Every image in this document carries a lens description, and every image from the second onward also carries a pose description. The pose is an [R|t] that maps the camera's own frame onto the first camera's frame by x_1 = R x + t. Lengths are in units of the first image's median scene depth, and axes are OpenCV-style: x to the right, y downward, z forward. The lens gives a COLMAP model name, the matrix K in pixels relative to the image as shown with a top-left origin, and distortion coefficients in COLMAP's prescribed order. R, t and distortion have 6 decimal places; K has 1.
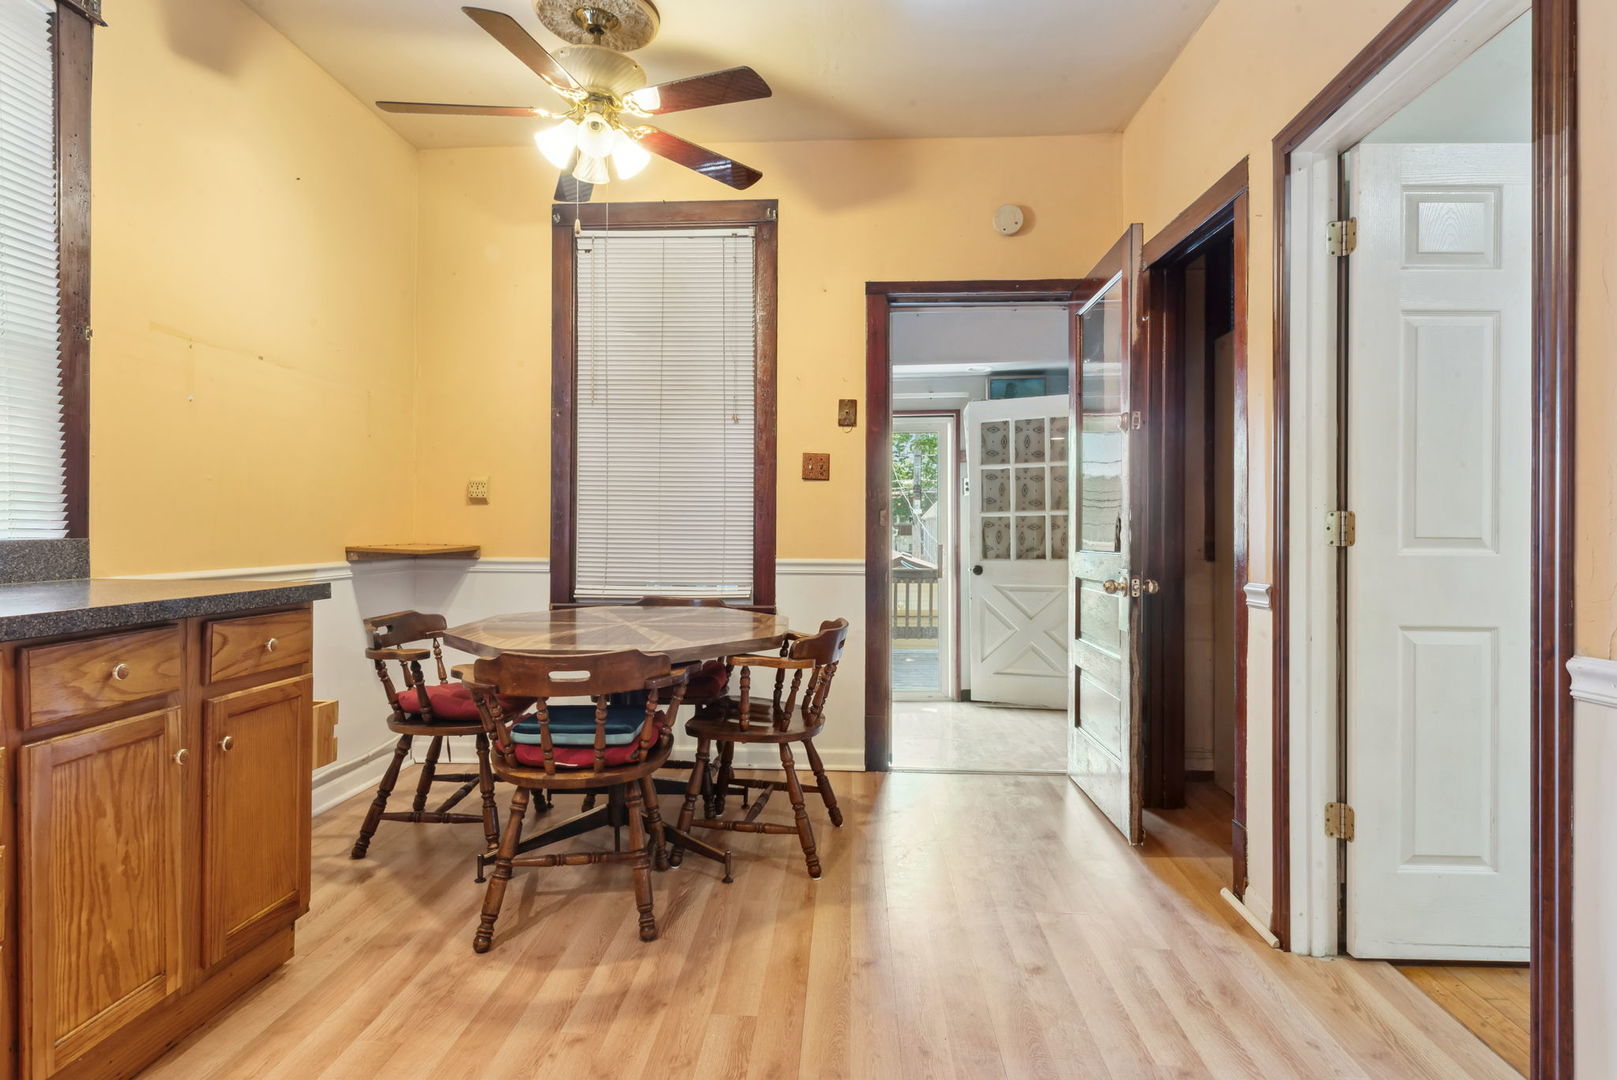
lens RADIAL K [[778.6, 0, 812.1], [0, 778.6, 530.0], [0, 0, 1]] dist [0.001097, 0.000126]
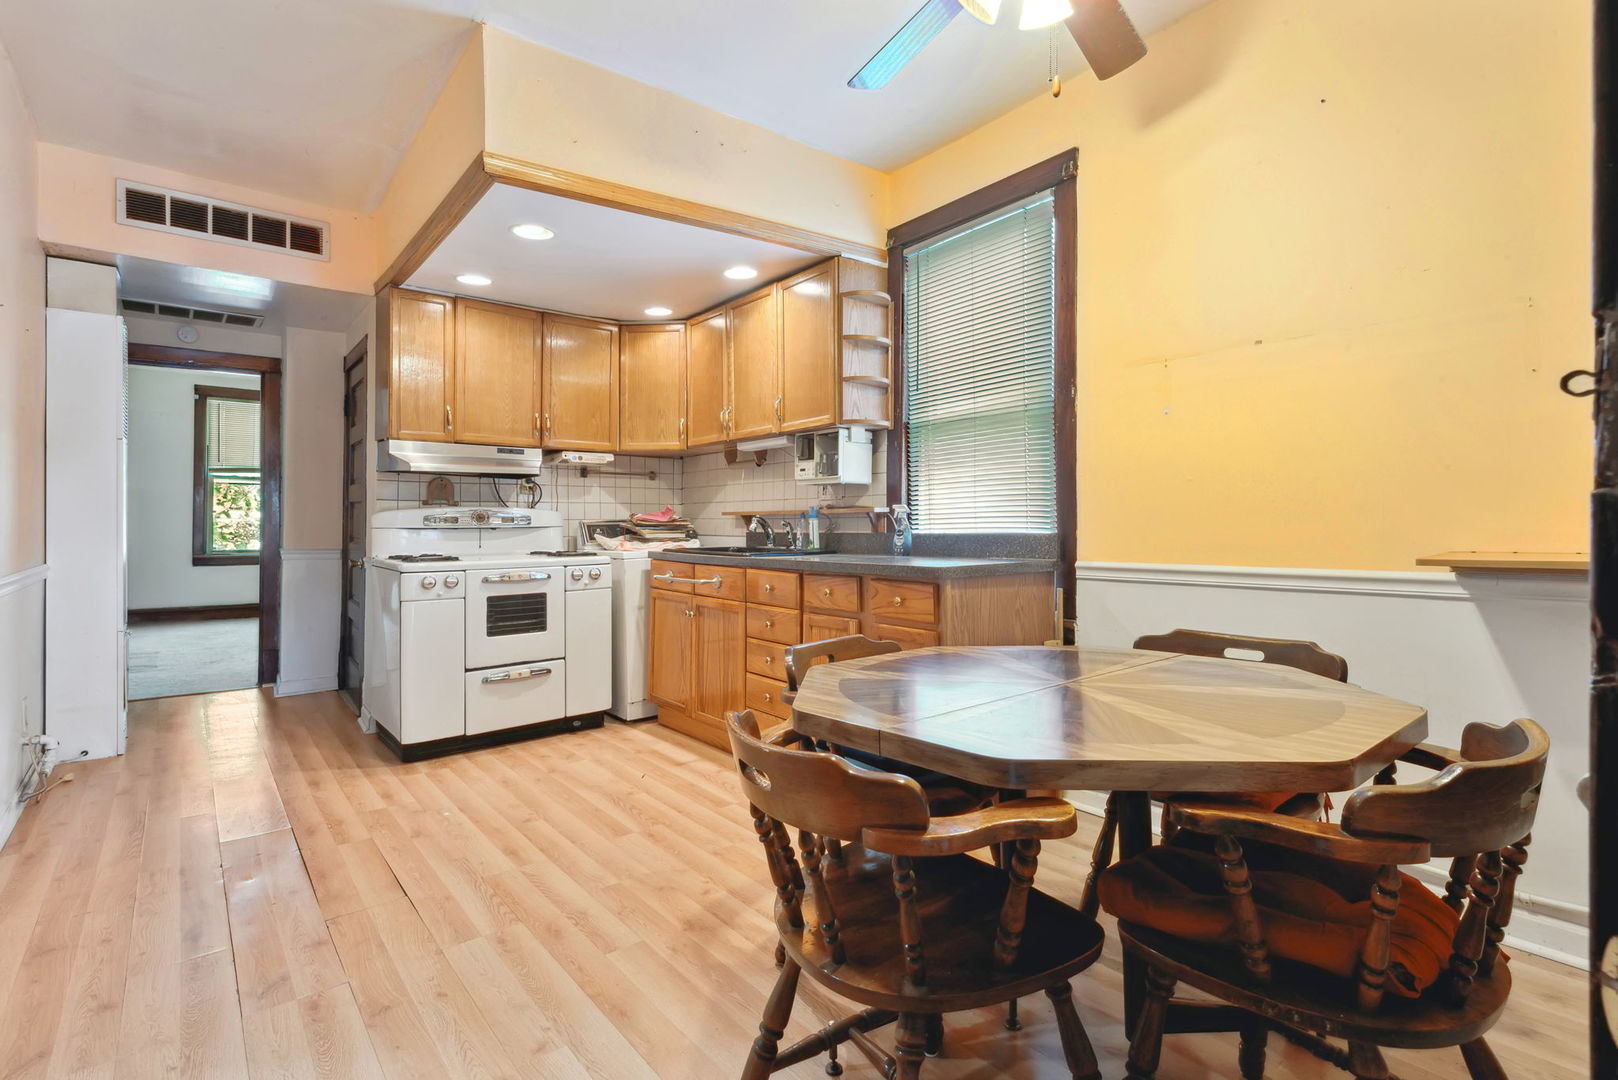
lens RADIAL K [[779.1, 0, 812.6], [0, 779.1, 530.0], [0, 0, 1]] dist [0.001097, 0.000126]
pose [[-0.739293, -0.005282, -0.673363, 0.436510], [-0.001143, 0.999978, -0.006589, 0.014087], [0.673383, -0.004102, -0.739282, 1.887564]]
